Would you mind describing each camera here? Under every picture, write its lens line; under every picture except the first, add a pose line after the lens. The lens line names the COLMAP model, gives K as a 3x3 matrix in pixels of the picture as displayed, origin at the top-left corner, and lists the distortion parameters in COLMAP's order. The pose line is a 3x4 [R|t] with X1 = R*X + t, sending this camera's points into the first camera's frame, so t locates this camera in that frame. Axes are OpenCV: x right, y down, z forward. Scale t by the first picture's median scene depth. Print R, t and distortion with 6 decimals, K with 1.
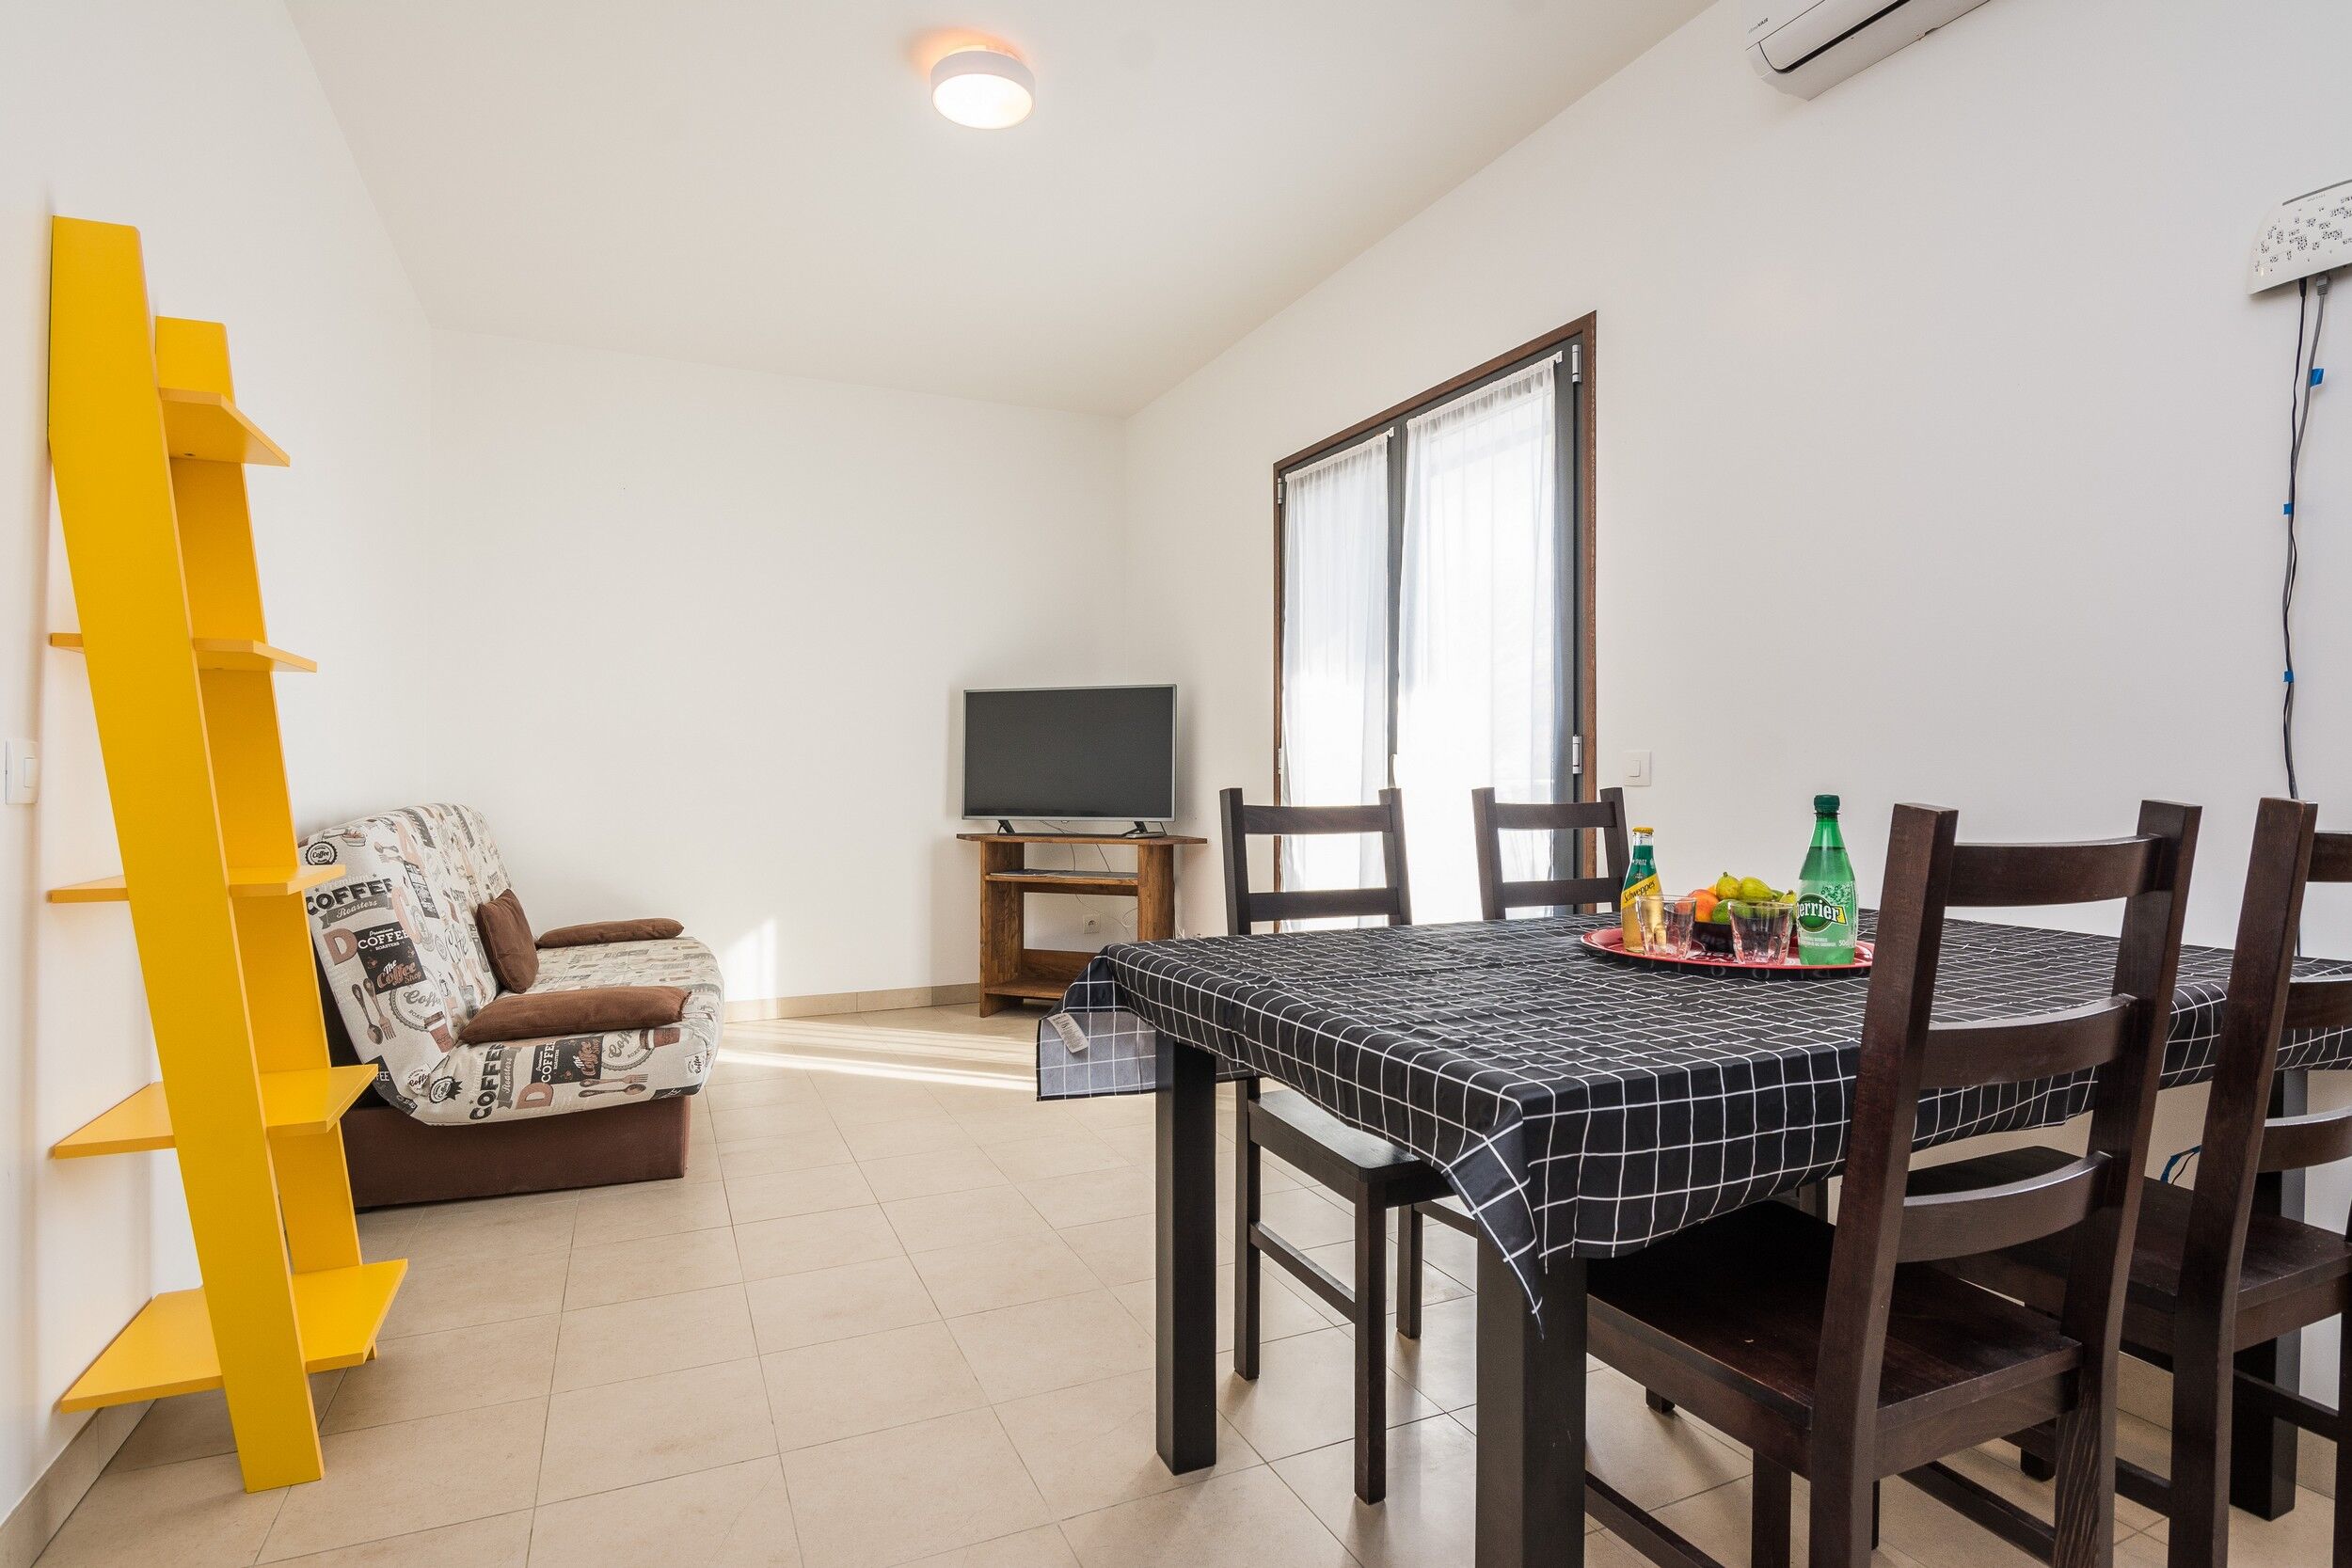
lens RADIAL K [[1145.5, 0, 1175.2], [0, 1145.5, 766.9], [0, 0, 1]] dist [-0.020344, -0.000507]
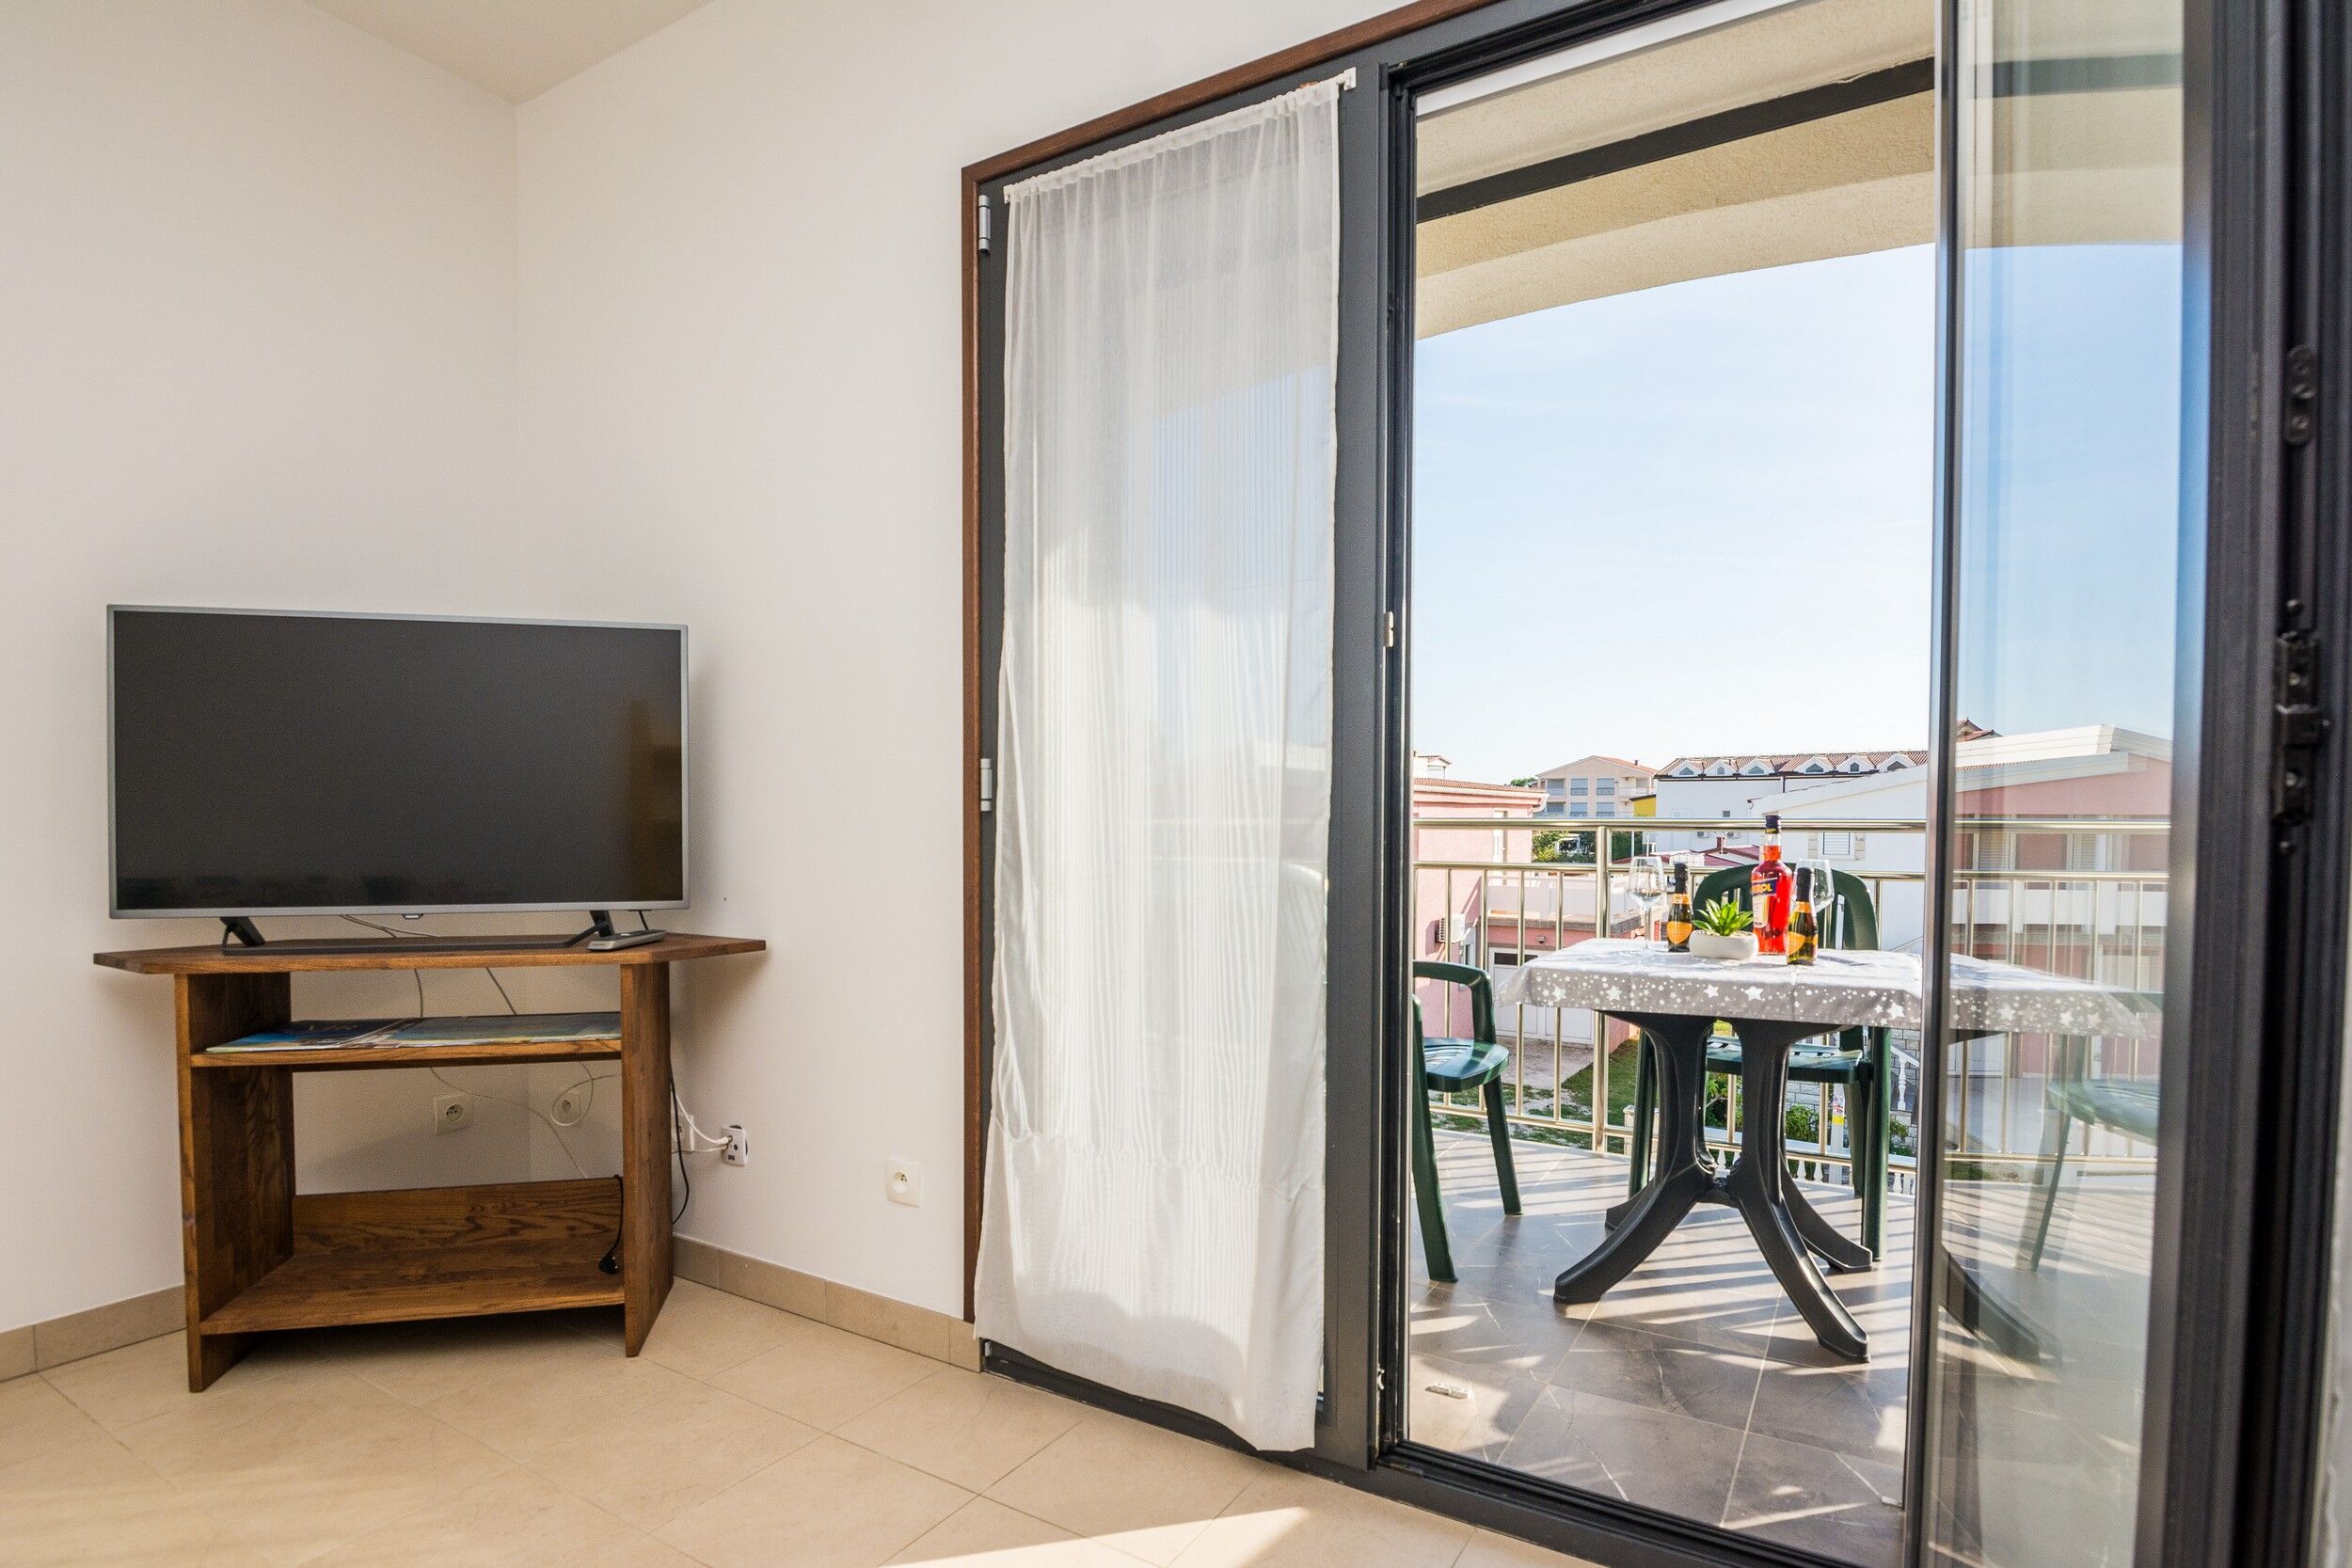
lens RADIAL K [[1170.5, 0, 1173.6], [0, 1170.5, 849.5], [0, 0, 1]] dist [-0.019755, -0.000004]
pose [[0.832932, -0.017080, 0.553112, -0.179361], [-0.005182, 0.999239, 0.038659, 0.003738], [-0.553352, -0.035067, 0.832209, 0.824557]]
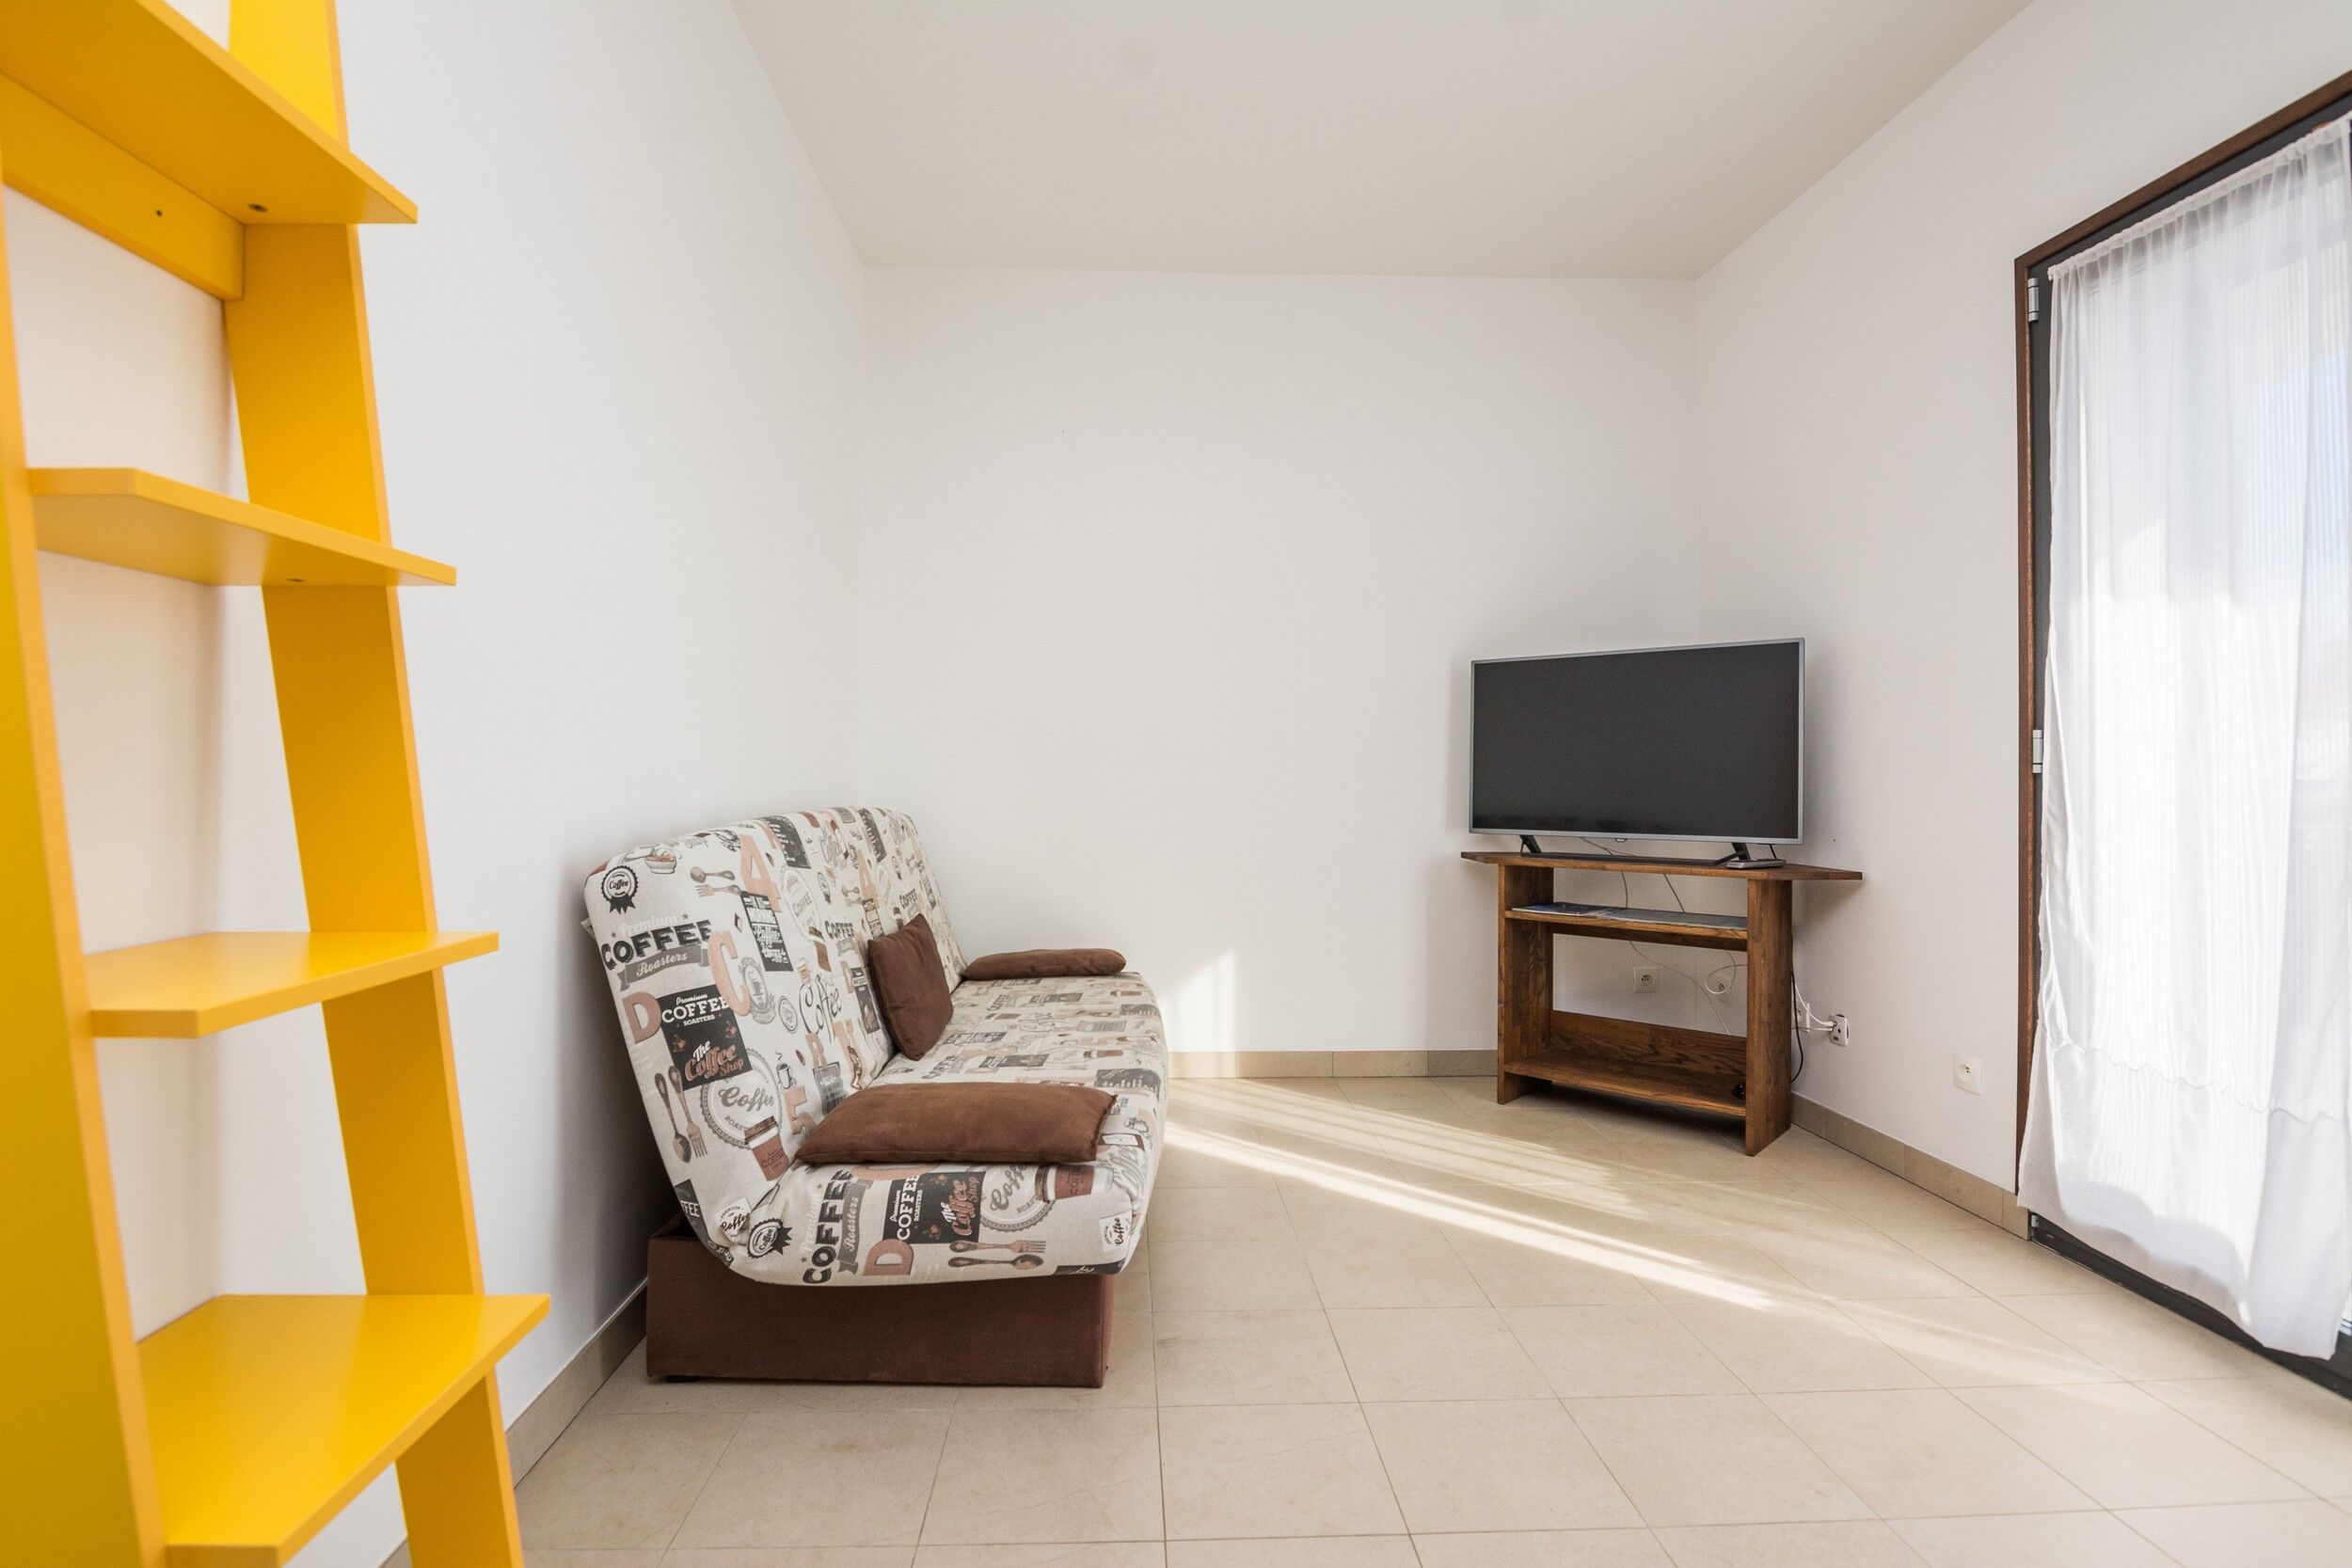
lens RADIAL K [[1145.5, 0, 1175.2], [0, 1145.5, 766.9], [0, 0, 1]] dist [-0.020344, -0.000507]
pose [[0.926289, 0.000453, -0.376814, -0.155010], [-0.000273, 1.000000, 0.000530, 0.003709], [0.376815, -0.000388, 0.926289, 0.435301]]
